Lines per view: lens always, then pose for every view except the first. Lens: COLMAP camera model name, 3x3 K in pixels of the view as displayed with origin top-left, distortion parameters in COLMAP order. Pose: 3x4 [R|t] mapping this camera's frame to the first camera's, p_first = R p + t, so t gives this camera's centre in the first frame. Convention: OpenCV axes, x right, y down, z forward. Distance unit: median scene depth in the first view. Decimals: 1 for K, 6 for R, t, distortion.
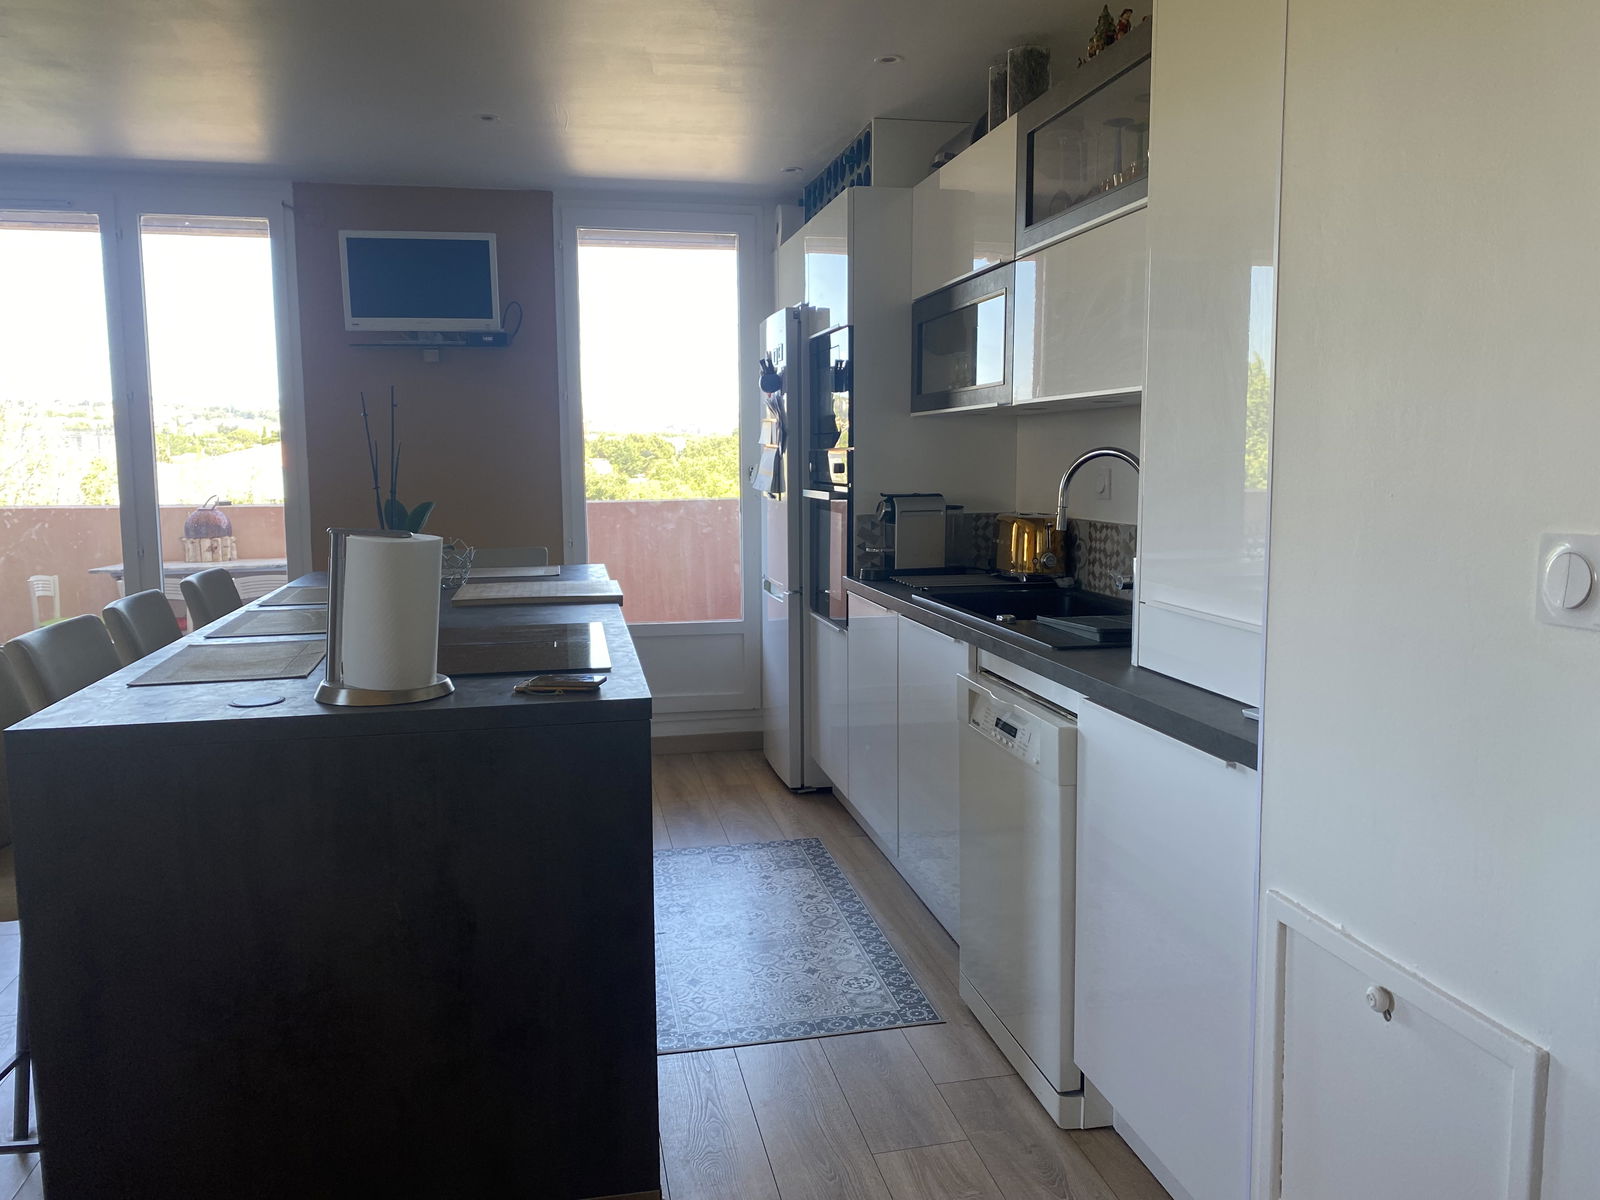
lens RADIAL K [[1203.7, 0, 798.2], [0, 1203.7, 597.4], [0, 0, 1]] dist [-0.004883, -0.001882]
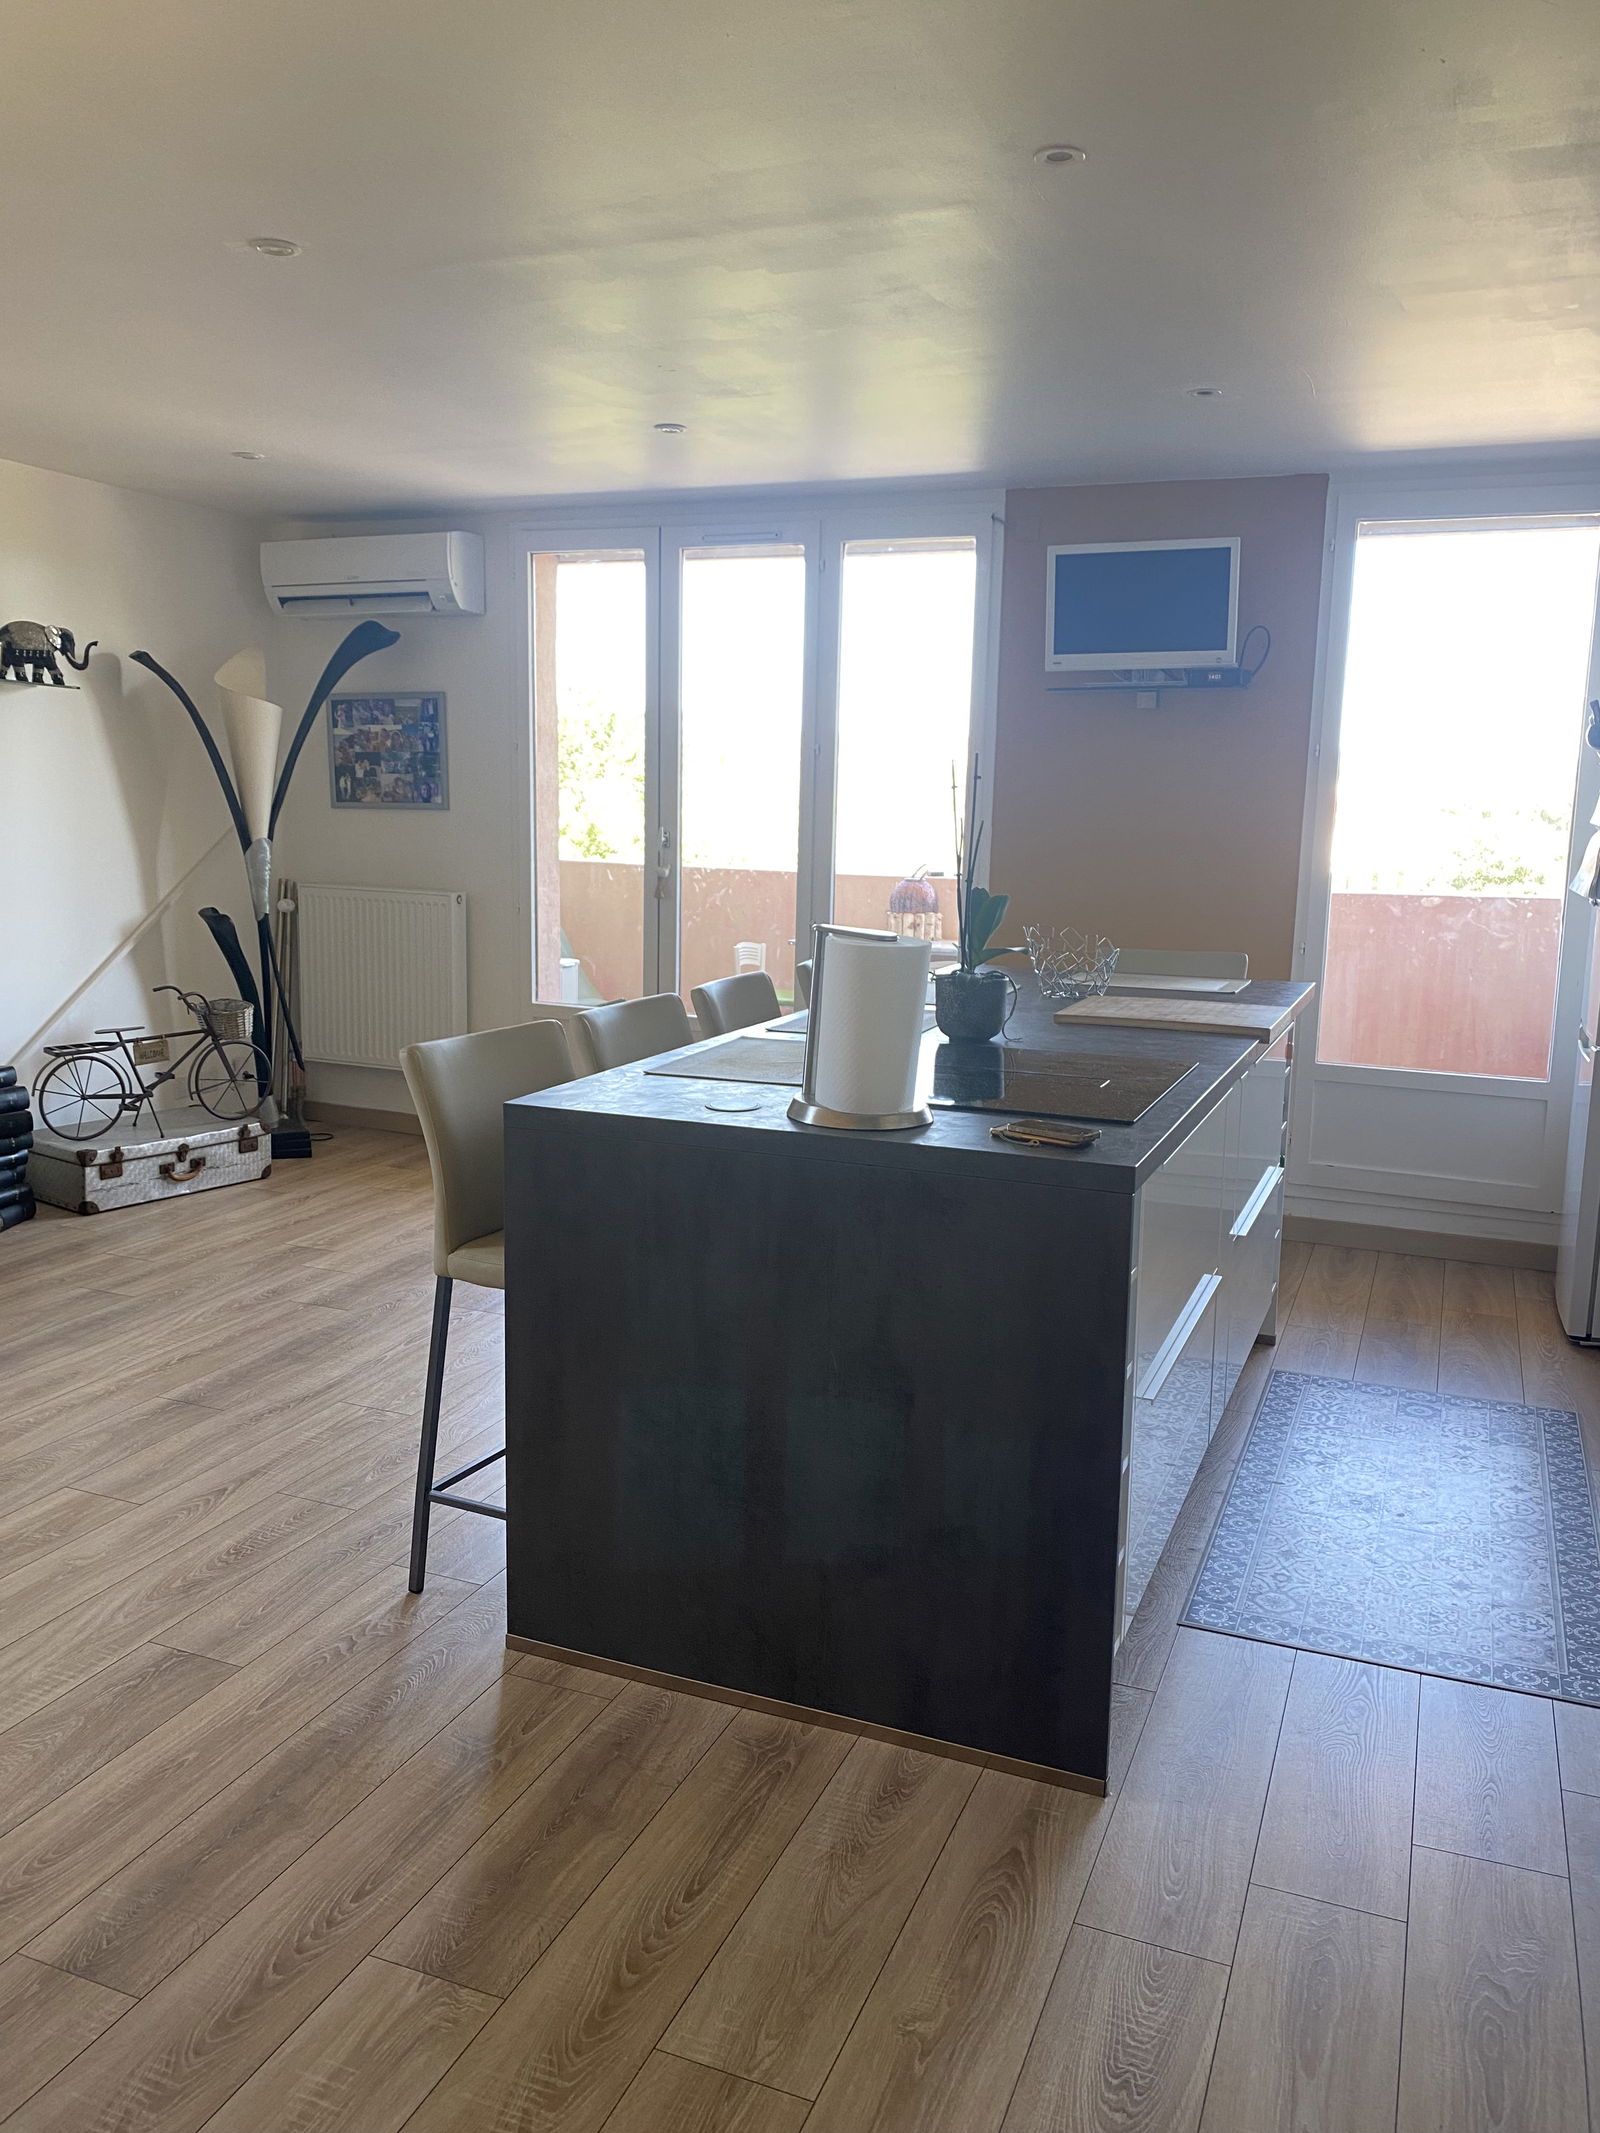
lens RADIAL K [[1604.7, 0, 791.8], [0, 1604.7, 1066.5], [0, 0, 1]] dist [-0.004883, -0.001882]
pose [[0.828360, 0.113343, -0.548611, 0.127039], [-0.091786, 0.993544, 0.066677, -0.014889], [0.552626, -0.004878, 0.833415, -0.000191]]
